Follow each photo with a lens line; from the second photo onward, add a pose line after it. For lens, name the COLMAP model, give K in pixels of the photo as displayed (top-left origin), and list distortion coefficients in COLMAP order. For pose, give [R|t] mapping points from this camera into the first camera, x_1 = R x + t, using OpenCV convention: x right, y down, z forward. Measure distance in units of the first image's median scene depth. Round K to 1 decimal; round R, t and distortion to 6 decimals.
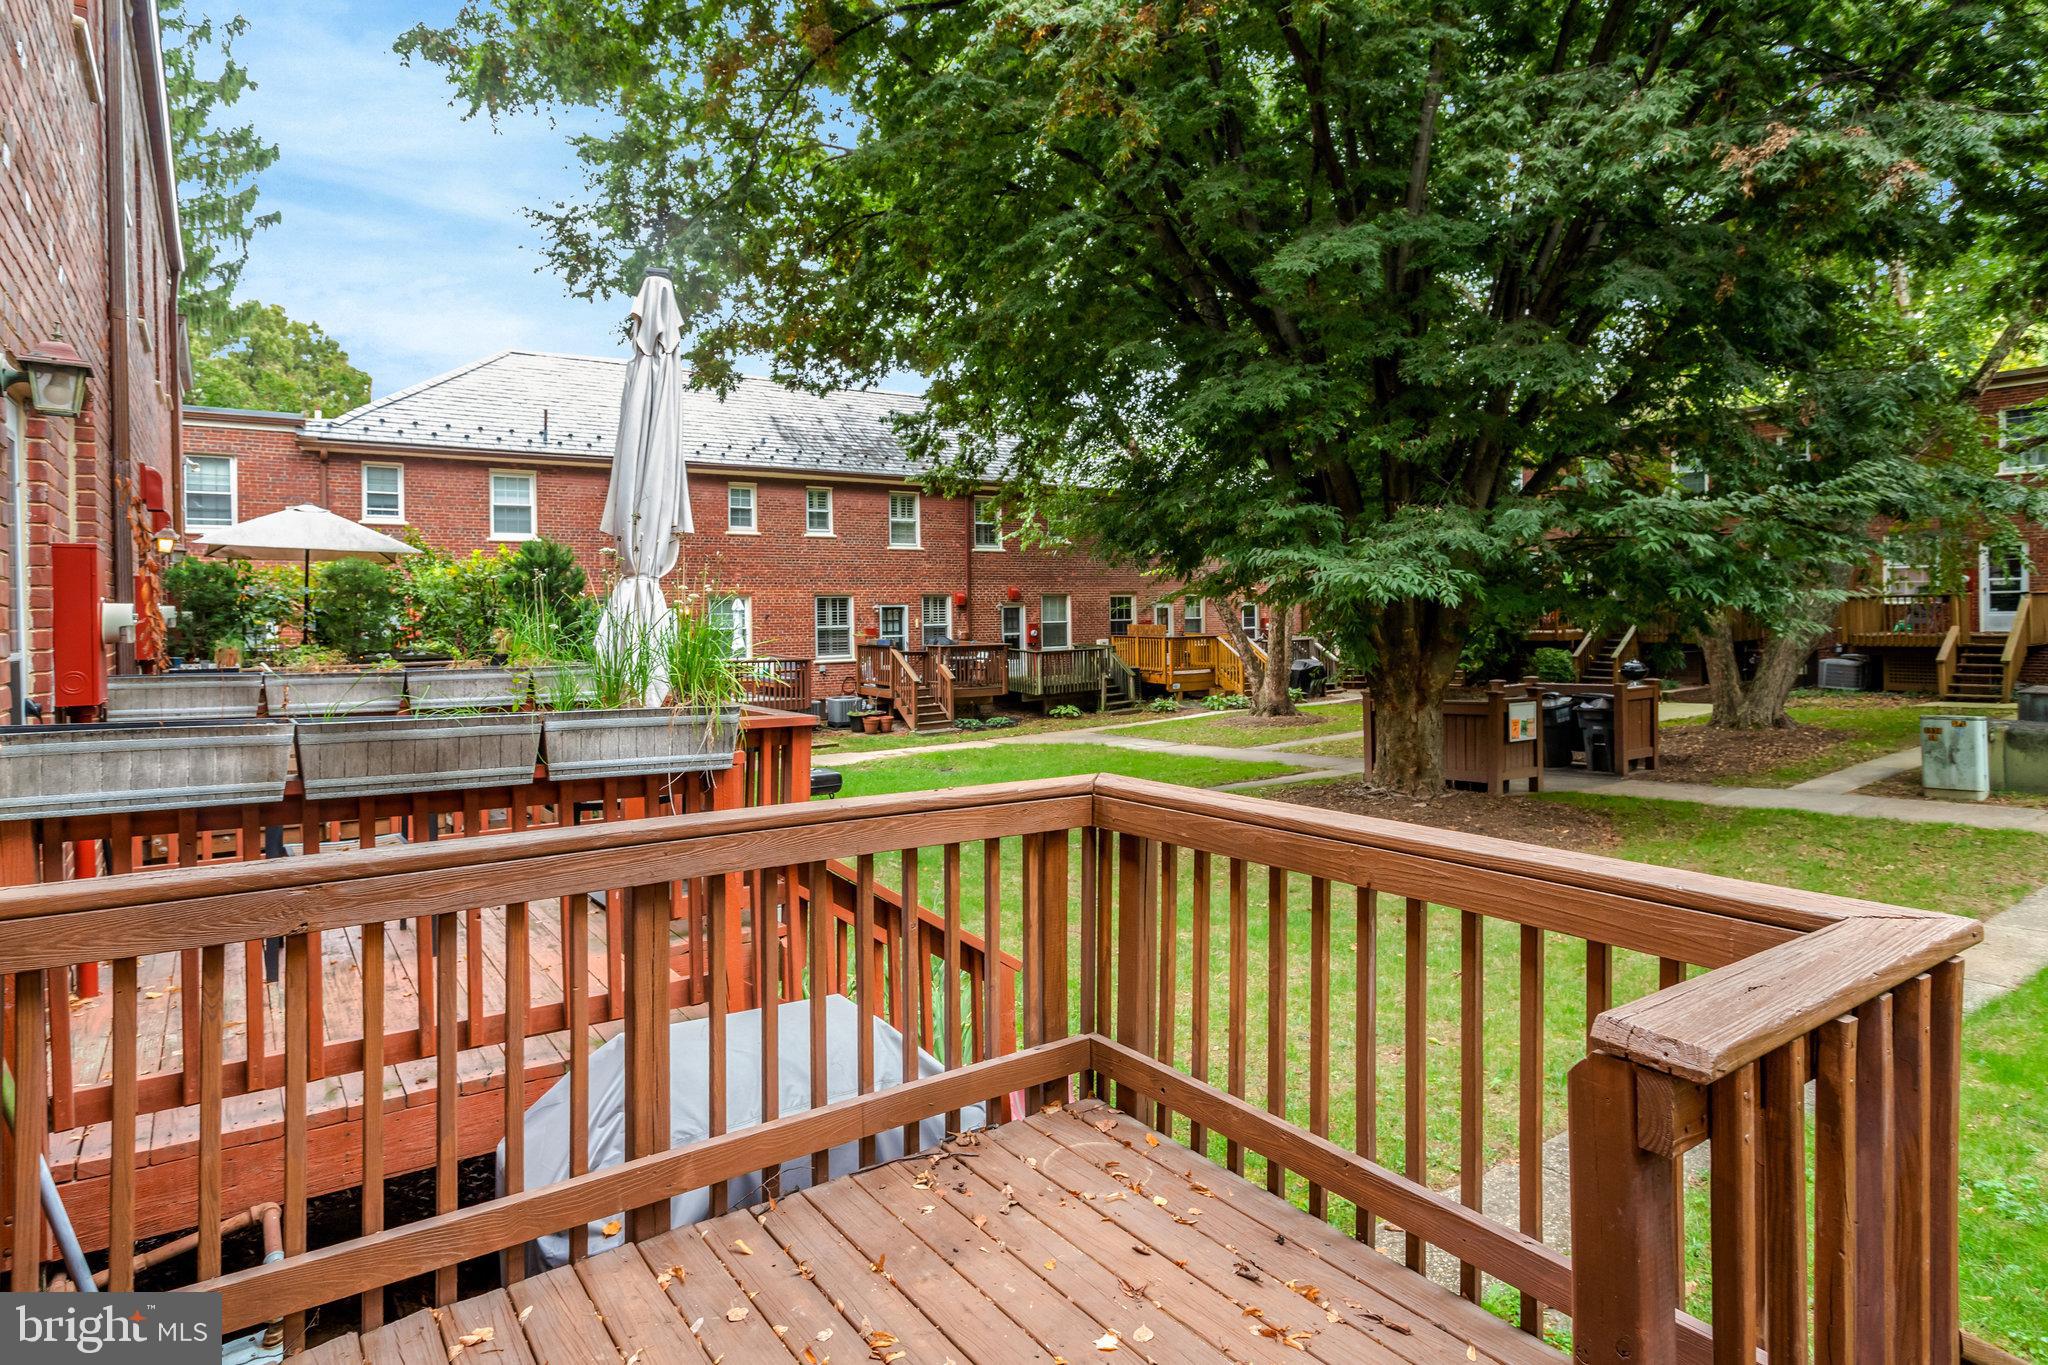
lens RADIAL K [[1131.1, 0, 1026.5], [0, 1131.1, 623.5], [0, 0, 1]] dist [0.018603, 0.001622]
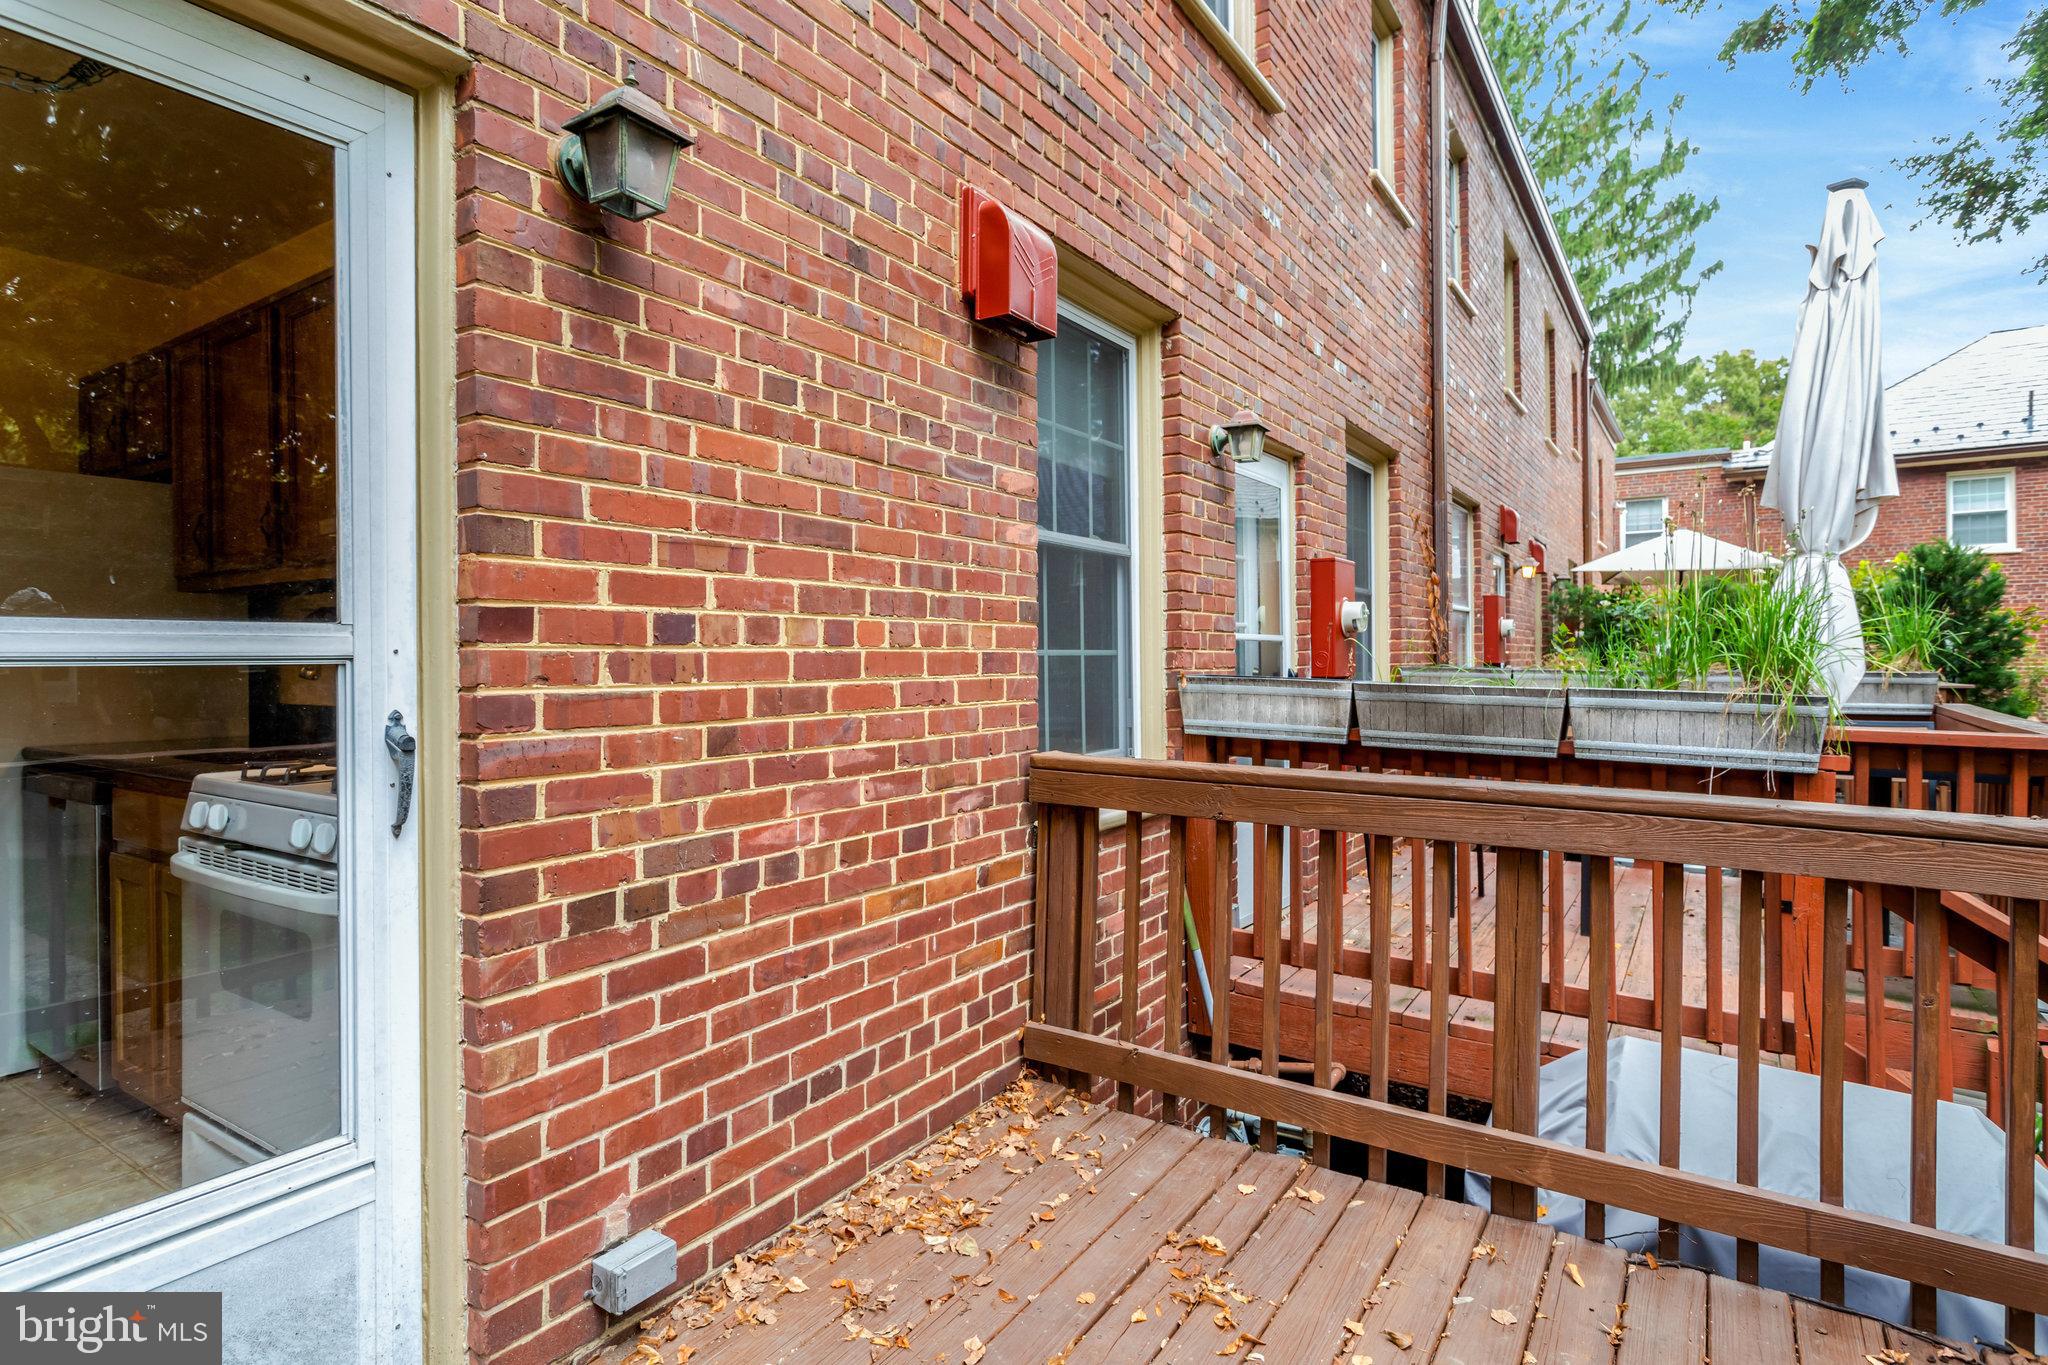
lens RADIAL K [[1084.1, 0, 1026.3], [0, 1084.1, 661.4], [0, 0, 1]] dist [0.000428, 0.008092]
pose [[0.365153, 0.010162, -0.930892, 0.202352], [-0.009697, 0.999928, 0.007112, 0.038955], [0.930897, 0.006430, 0.365225, 0.158620]]
